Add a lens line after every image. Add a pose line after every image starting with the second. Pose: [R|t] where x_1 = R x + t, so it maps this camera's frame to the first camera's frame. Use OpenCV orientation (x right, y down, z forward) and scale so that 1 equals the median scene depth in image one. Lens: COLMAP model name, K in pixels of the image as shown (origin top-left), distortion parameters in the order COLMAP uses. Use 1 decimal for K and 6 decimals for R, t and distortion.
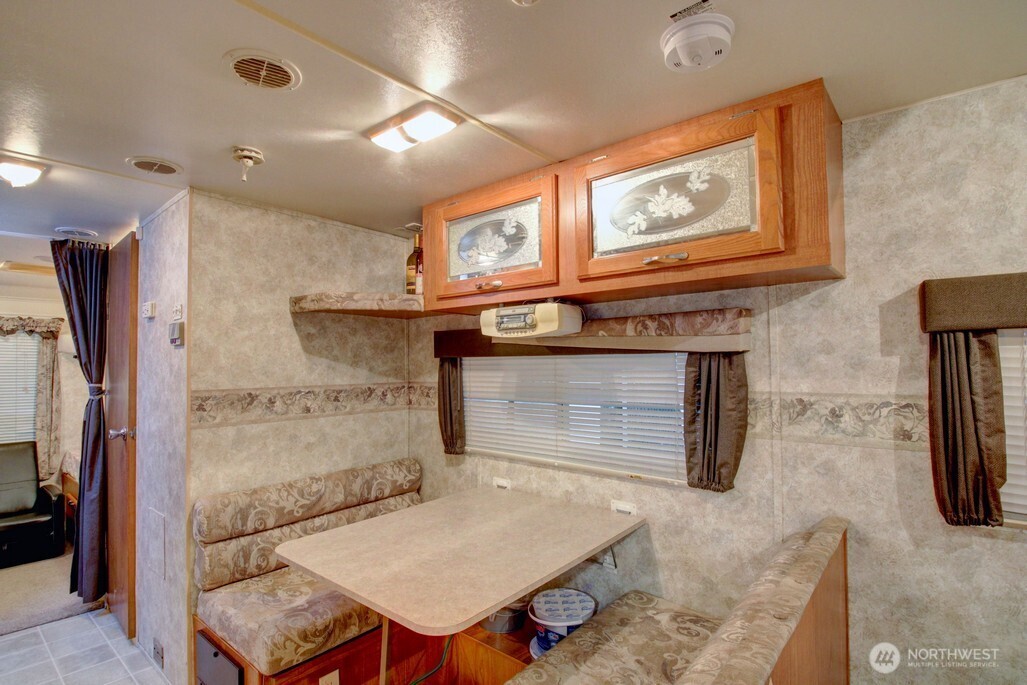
lens RADIAL K [[498.2, 0, 508.2], [0, 498.2, 348.8], [0, 0, 1]] dist [0.017169, -0.031585]
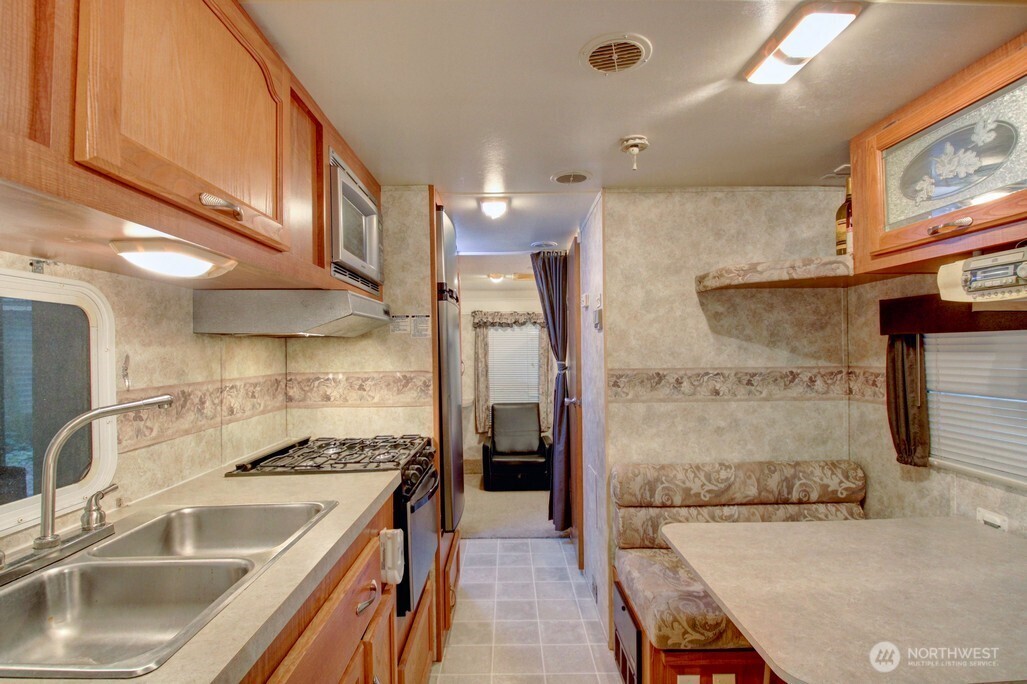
lens RADIAL K [[498.2, 0, 508.2], [0, 498.2, 348.3], [0, 0, 1]] dist [0.017169, -0.031585]
pose [[0.645179, -0.002237, -0.764028, 0.080403], [0.030643, 0.999267, 0.022951, 0.003941], [0.763417, -0.038220, 0.644775, 0.091760]]
